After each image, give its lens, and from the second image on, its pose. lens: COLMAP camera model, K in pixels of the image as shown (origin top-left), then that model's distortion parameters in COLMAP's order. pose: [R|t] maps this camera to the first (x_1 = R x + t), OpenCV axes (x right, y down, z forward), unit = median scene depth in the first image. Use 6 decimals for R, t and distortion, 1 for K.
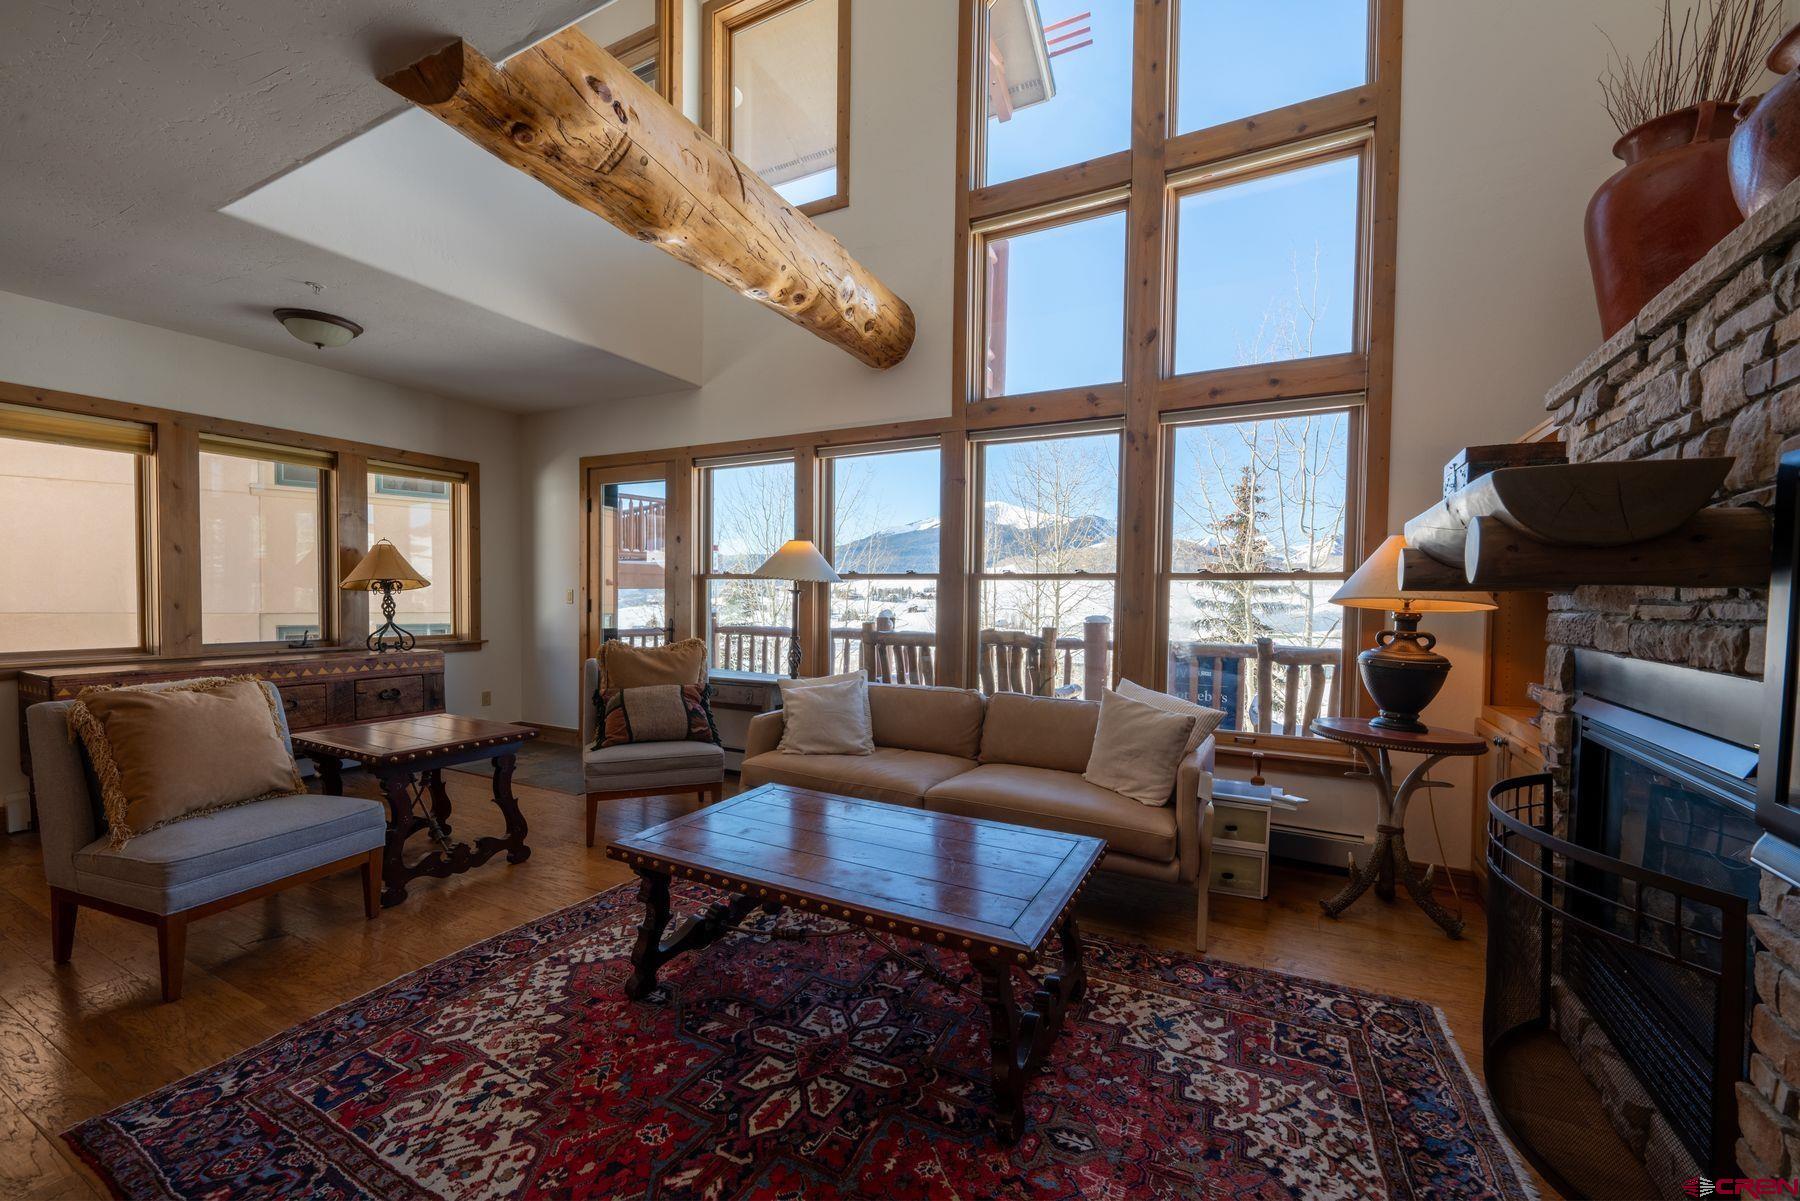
lens RADIAL K [[729.4, 0, 899.4], [0, 729.4, 619.6], [0, 0, 1]] dist [0.000290, -0.000055]
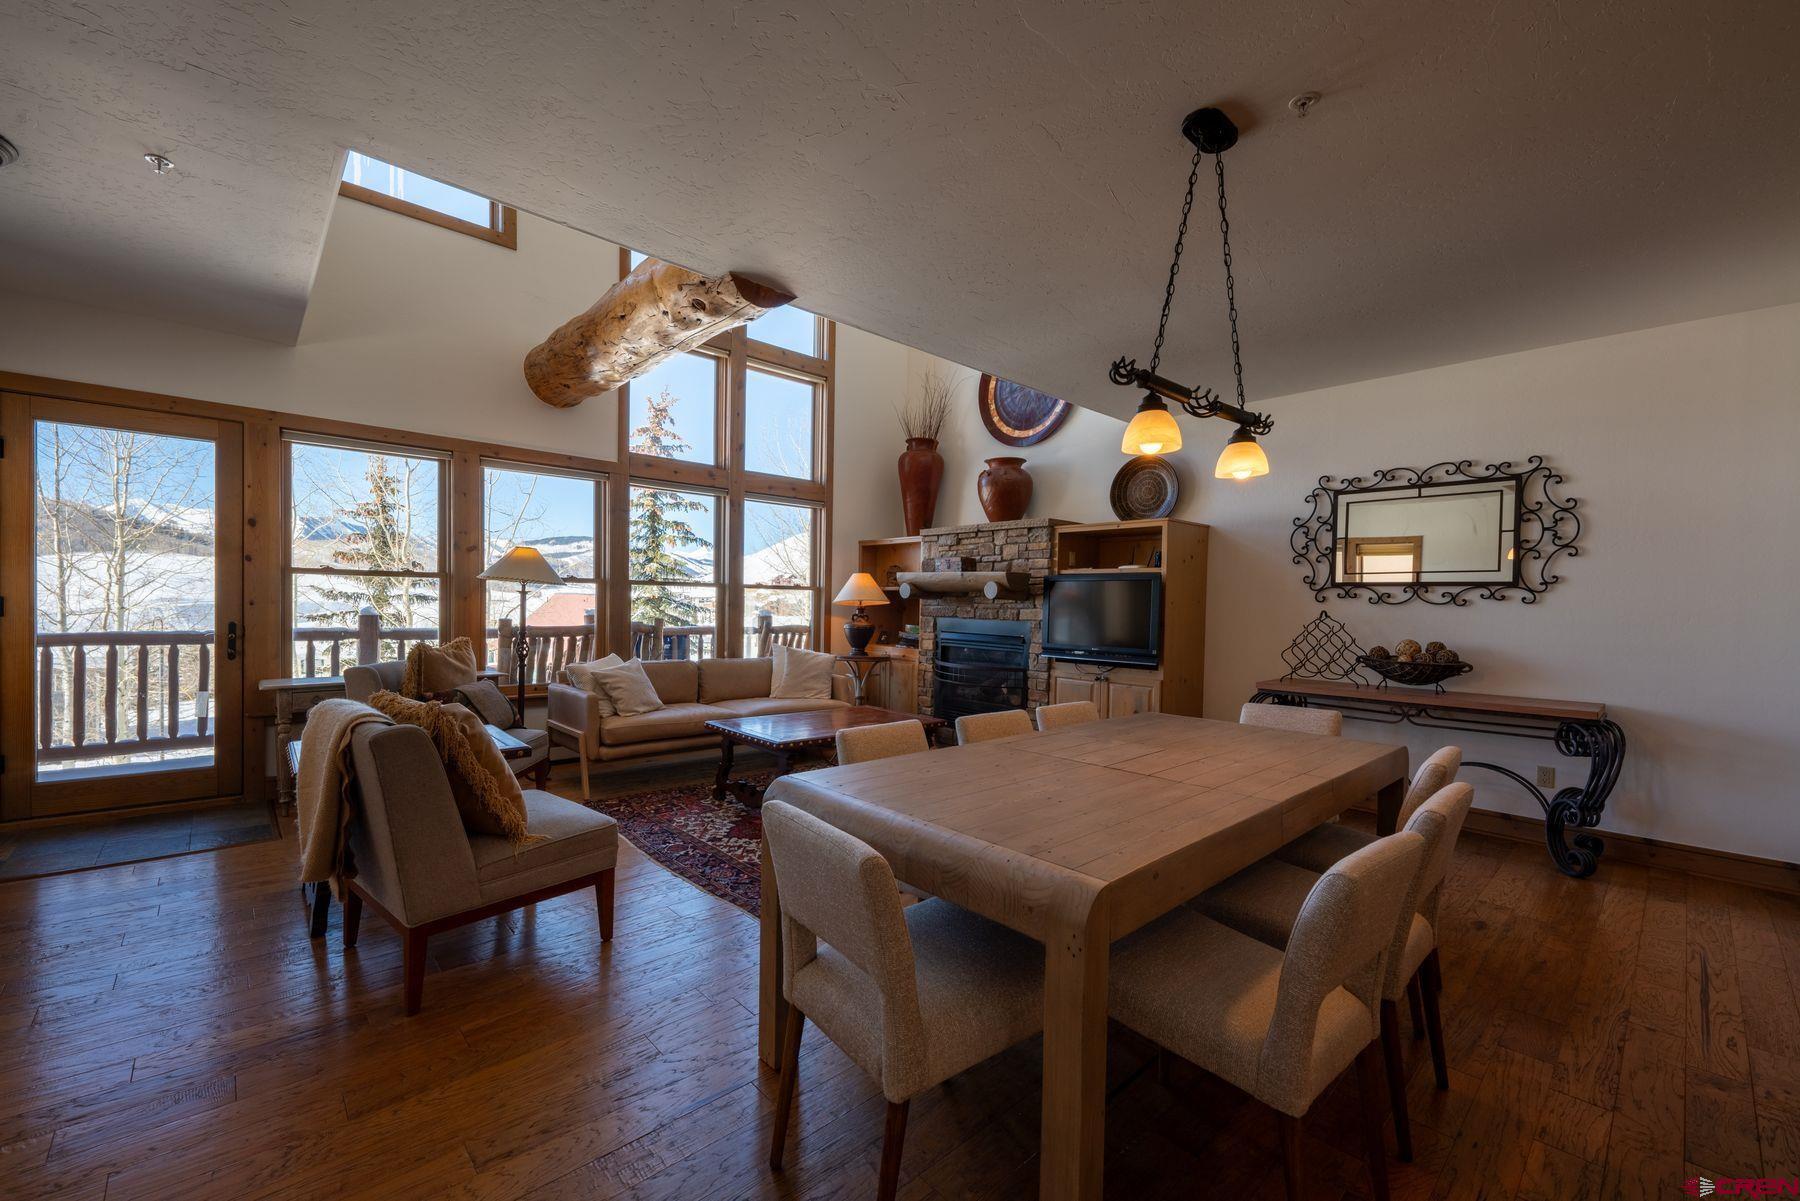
lens RADIAL K [[729.4, 0, 899.4], [0, 729.4, 619.6], [0, 0, 1]] dist [0.000290, -0.000055]
pose [[0.328900, -0.032010, 0.943822, -1.059082], [0.017404, 0.999461, 0.027833, -0.019221], [-0.944204, 0.007272, 0.329280, 0.073520]]
